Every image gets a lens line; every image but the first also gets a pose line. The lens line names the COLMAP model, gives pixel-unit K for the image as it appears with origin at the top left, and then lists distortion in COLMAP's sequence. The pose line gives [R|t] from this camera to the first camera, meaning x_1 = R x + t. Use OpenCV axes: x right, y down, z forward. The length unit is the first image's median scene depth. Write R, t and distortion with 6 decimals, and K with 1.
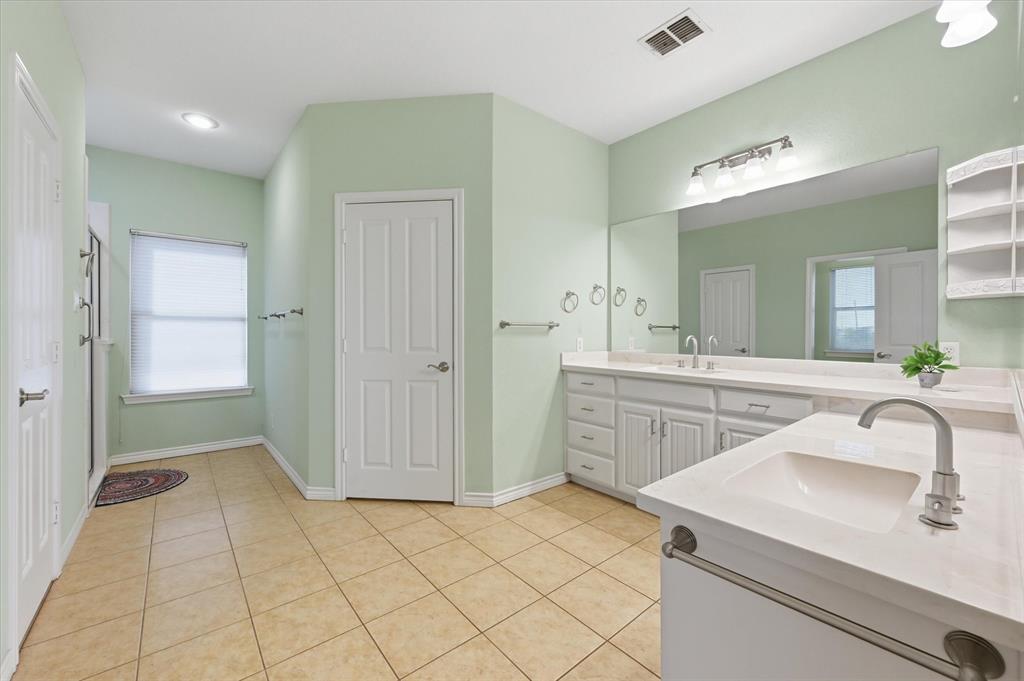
lens RADIAL K [[404.9, 0, 510.7], [0, 404.9, 334.1], [0, 0, 1]] dist [-0.000806, 0.000467]
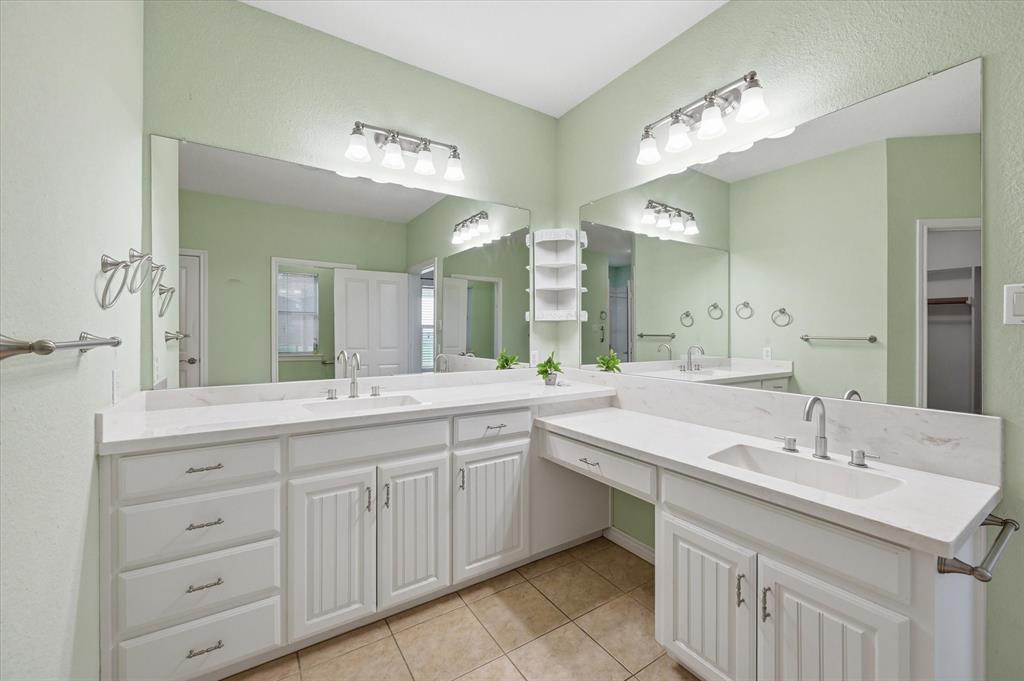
lens RADIAL K [[404.9, 0, 509.4], [0, 404.9, 334.6], [0, 0, 1]] dist [-0.000806, 0.000467]
pose [[0.109094, -0.010078, 0.993980, -0.266157], [0.000171, 0.999949, 0.010120, -0.039805], [-0.994031, -0.000934, 0.109090, 0.711747]]
